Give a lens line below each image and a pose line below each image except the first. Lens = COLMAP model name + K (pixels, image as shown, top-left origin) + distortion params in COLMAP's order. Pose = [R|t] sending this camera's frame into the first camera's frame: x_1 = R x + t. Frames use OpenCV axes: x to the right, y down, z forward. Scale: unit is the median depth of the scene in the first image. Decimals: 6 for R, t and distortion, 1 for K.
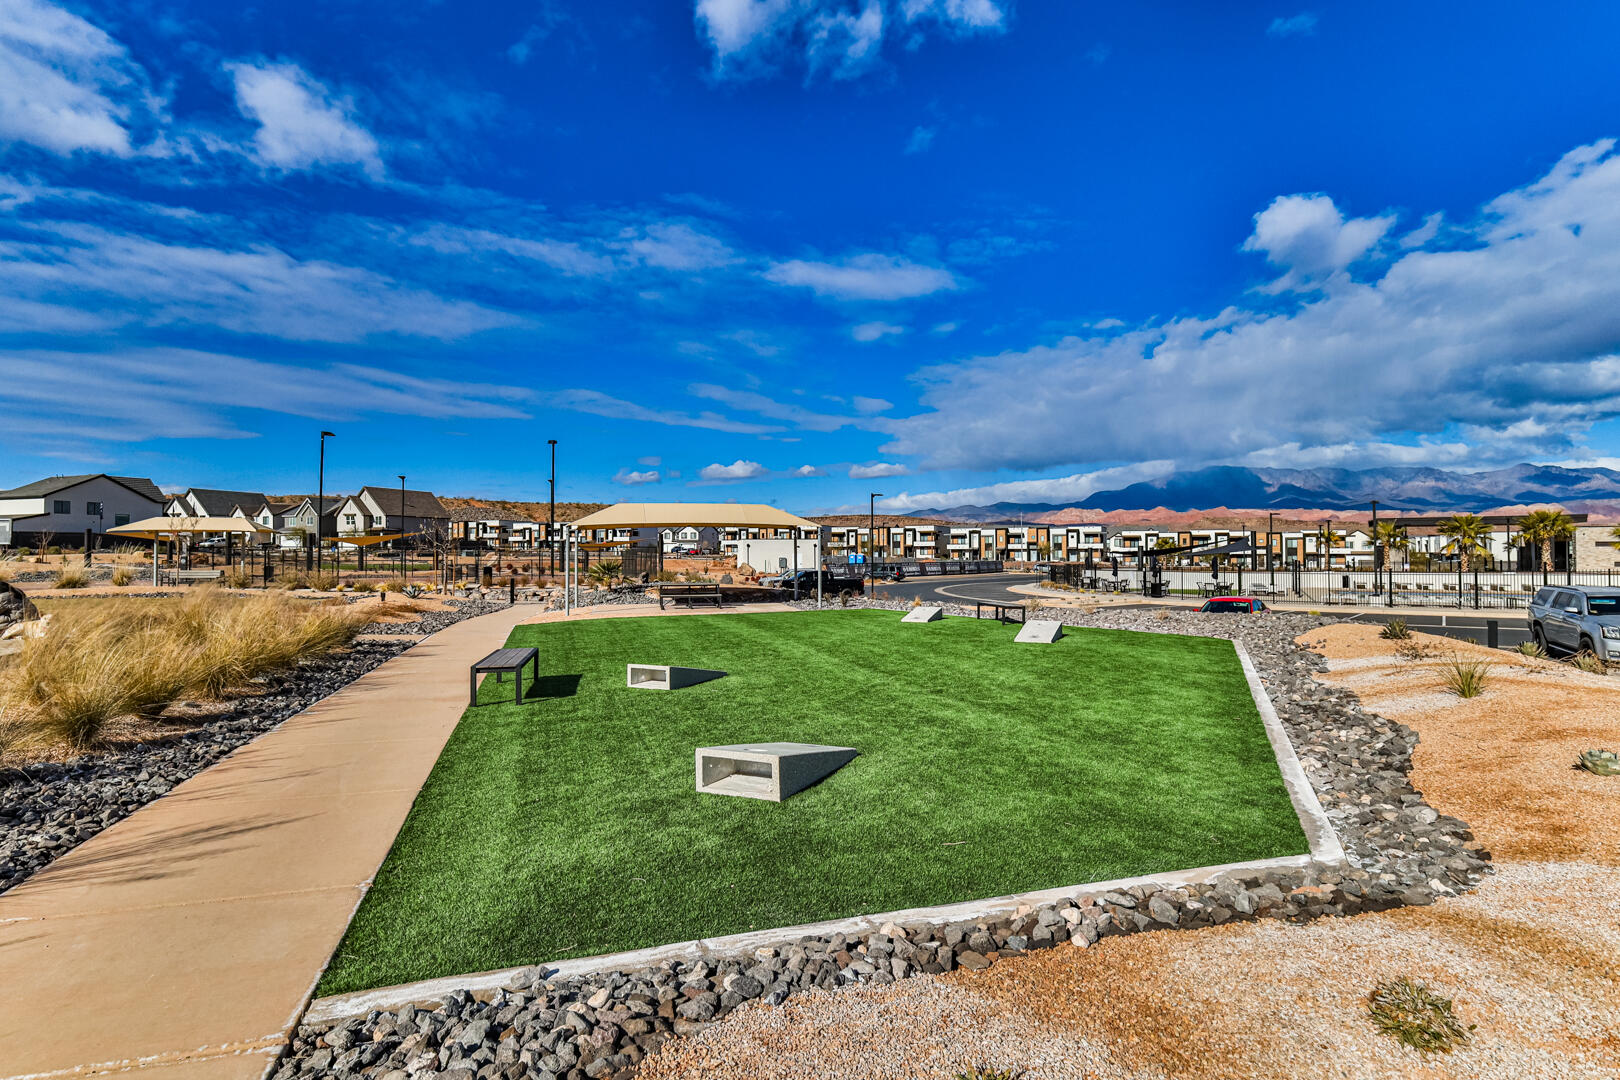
lens RADIAL K [[765.9, 0, 810.0], [0, 765.9, 540.0], [0, 0, 1]] dist [0.001262, 0.000110]
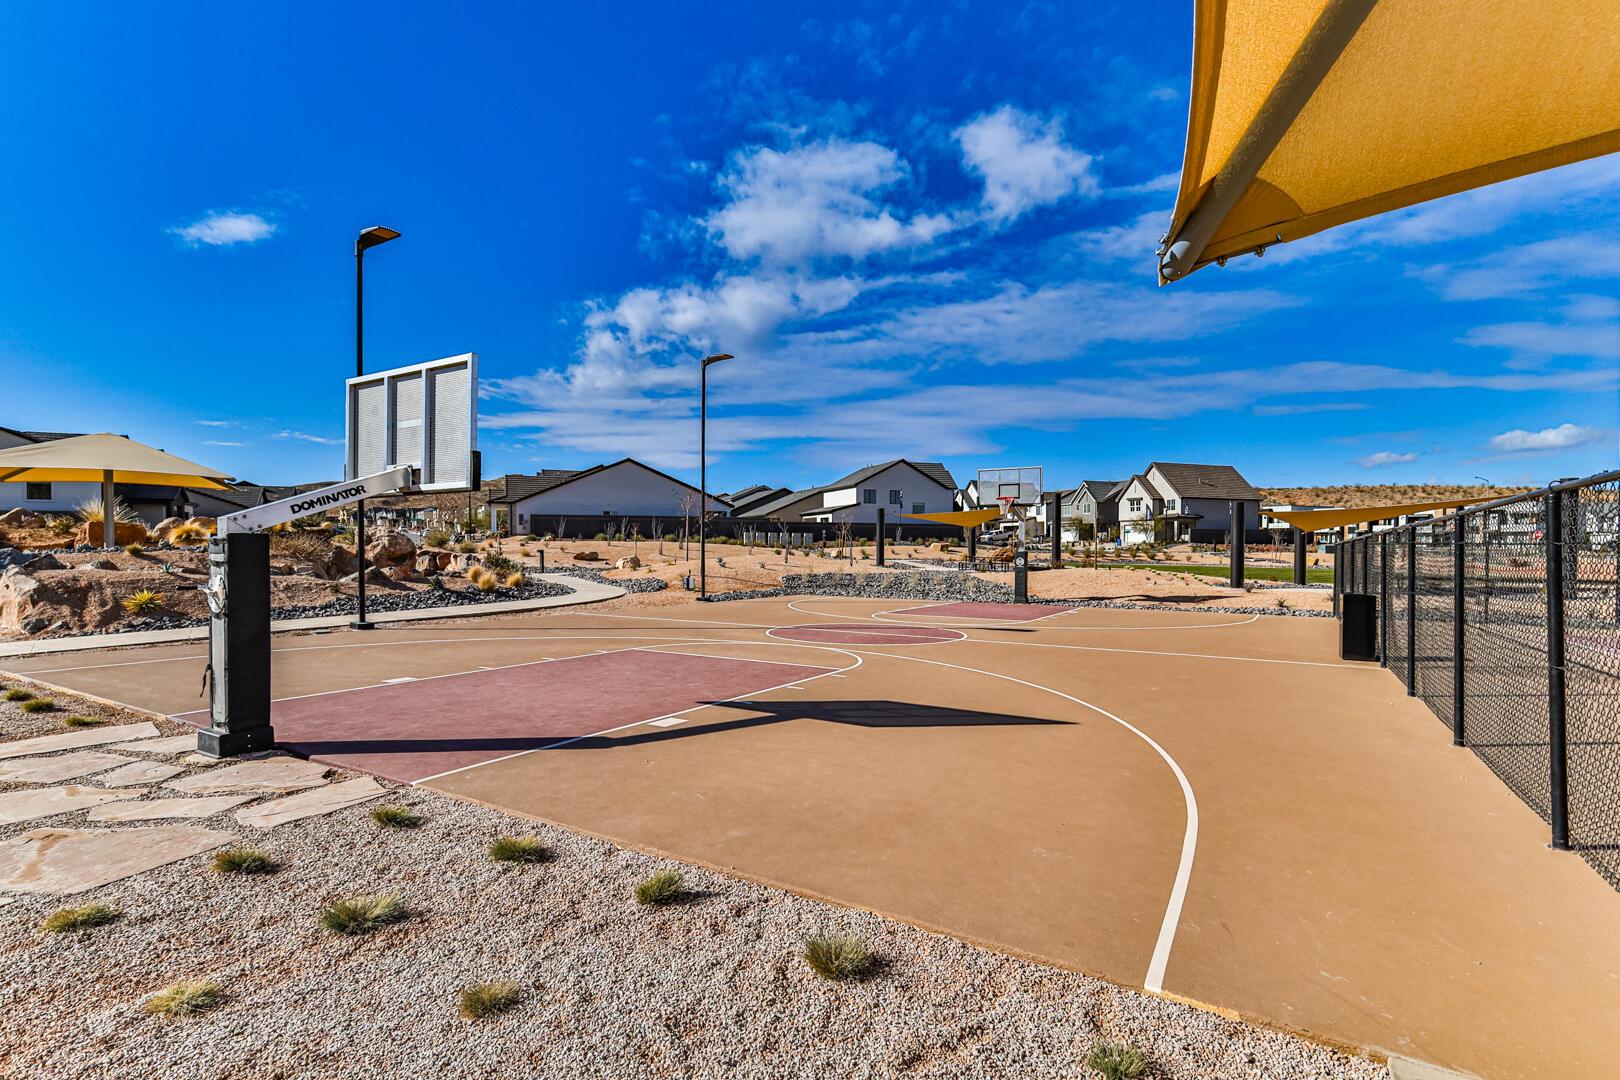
lens RADIAL K [[765.9, 0, 810.0], [0, 765.9, 540.0], [0, 0, 1]] dist [0.001262, 0.000110]
pose [[0.647394, -0.001620, -0.762154, -0.217053], [0.005782, 0.999979, 0.002786, 0.004944], [0.762133, -0.006210, 0.647390, 0.236538]]
